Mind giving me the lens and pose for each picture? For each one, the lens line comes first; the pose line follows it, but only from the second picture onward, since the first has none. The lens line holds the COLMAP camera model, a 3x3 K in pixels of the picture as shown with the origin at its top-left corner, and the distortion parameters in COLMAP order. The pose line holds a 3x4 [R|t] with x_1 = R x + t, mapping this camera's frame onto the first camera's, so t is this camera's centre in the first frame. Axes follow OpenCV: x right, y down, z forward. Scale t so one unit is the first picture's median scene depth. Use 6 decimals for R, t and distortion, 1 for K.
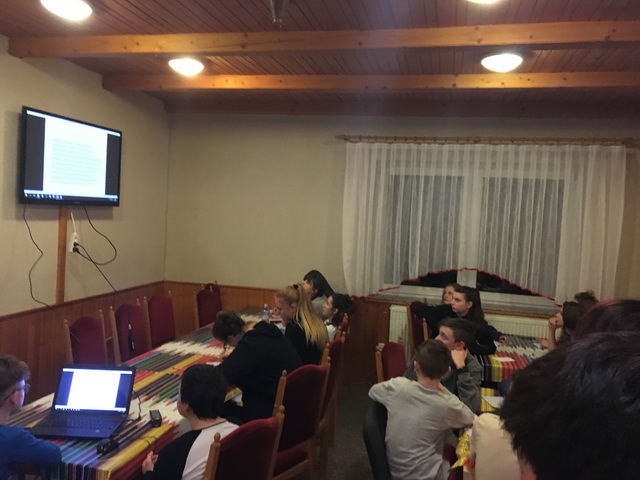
lens RADIAL K [[530.9, 0, 321.2], [0, 530.9, 210.3], [0, 0, 1]] dist [0.006743, 0.002458]
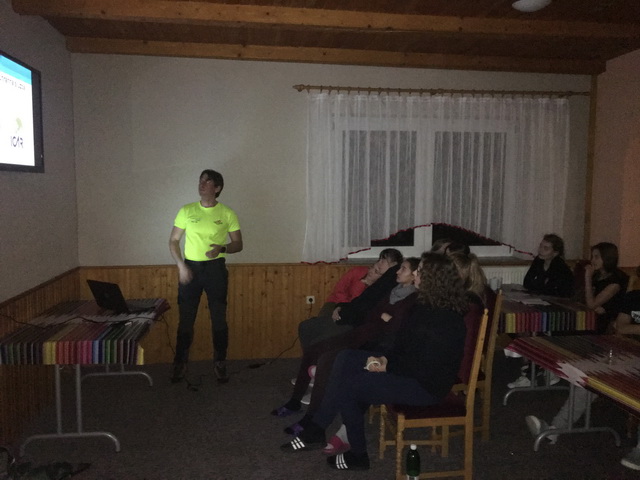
lens RADIAL K [[535.1, 0, 331.9], [0, 535.1, 241.6], [0, 0, 1]] dist [0.083909, -0.174788]
pose [[0.931150, -0.085175, 0.354550, -0.269139], [0.037194, 0.989450, 0.140019, -0.006558], [-0.362735, -0.117191, 0.924494, 0.130407]]
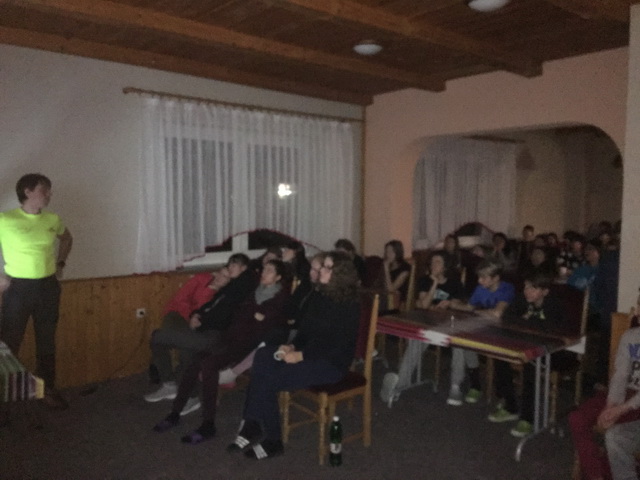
lens RADIAL K [[535.1, 0, 331.9], [0, 535.1, 241.6], [0, 0, 1]] dist [0.083909, -0.174788]
pose [[0.589888, -0.112891, 0.799555, -0.520225], [0.002269, 0.990407, 0.138164, -0.017190], [-0.807482, -0.079687, 0.584485, 0.236674]]
